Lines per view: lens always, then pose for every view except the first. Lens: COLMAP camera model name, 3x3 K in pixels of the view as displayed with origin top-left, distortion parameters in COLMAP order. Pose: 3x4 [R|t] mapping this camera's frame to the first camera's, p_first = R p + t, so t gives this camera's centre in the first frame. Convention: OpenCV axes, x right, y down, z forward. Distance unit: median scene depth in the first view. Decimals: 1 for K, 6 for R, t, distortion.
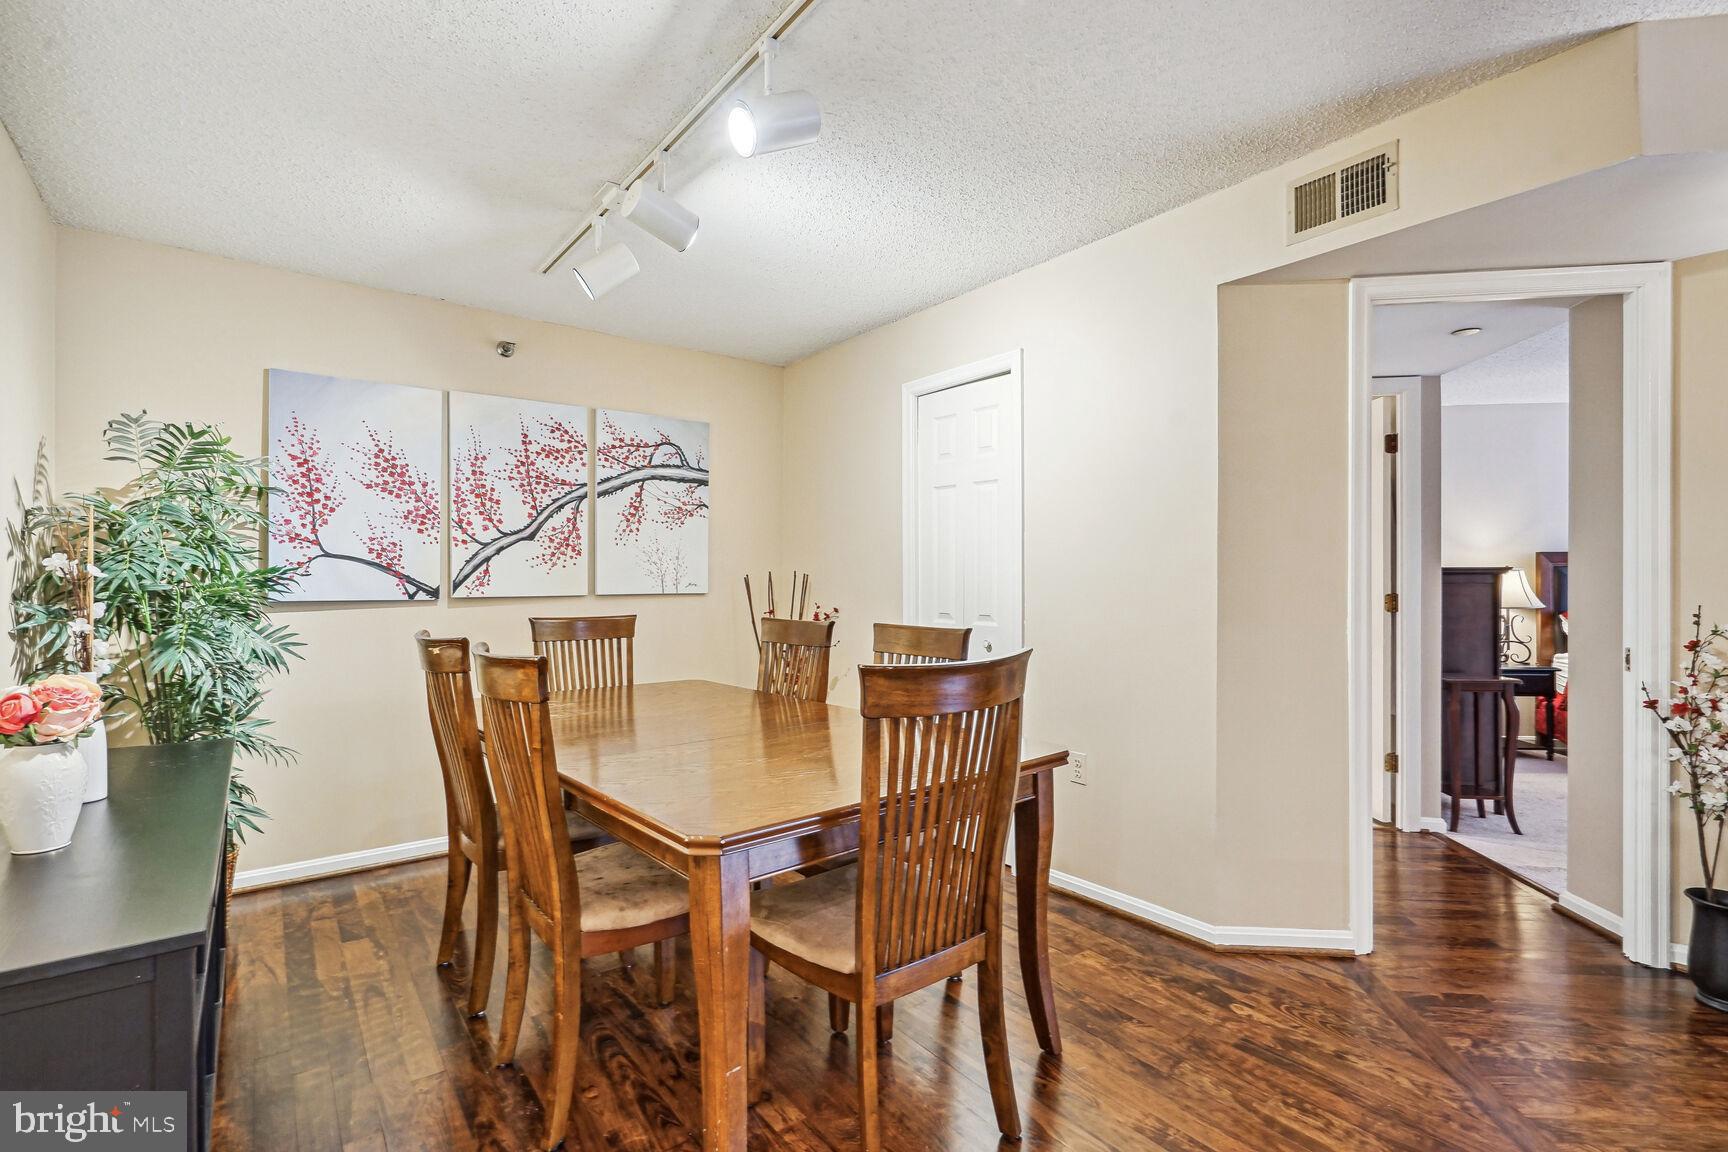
lens RADIAL K [[800.0, 0, 864.0], [0, 800.0, 576.0], [0, 0, 1]] dist [0.002800, 0.000098]
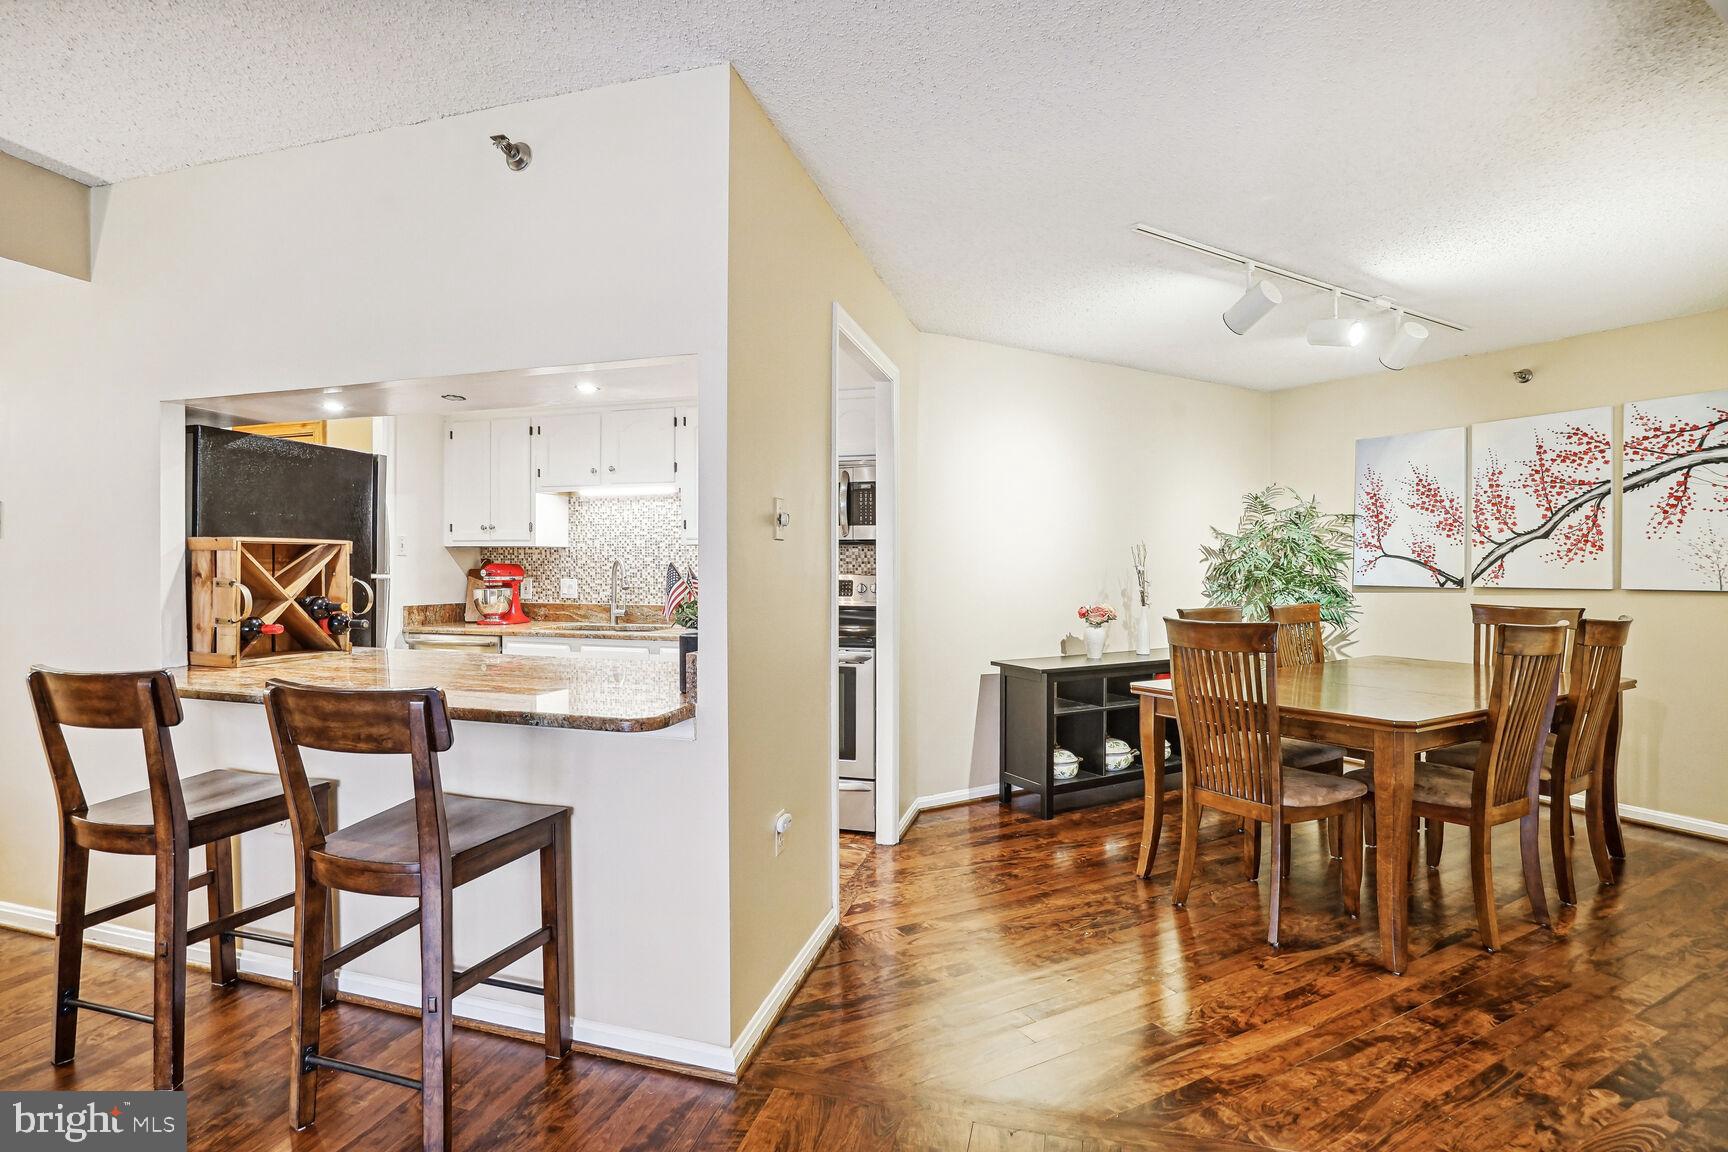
lens RADIAL K [[805.3, 0, 864.0], [0, 805.3, 576.0], [0, 0, 1]] dist [-0.053877, 0.000167]
pose [[-0.140326, 0.011782, -0.990035, 0.790853], [-0.001451, 0.999926, 0.012105, -0.003567], [0.990104, 0.003135, -0.140298, 0.201162]]
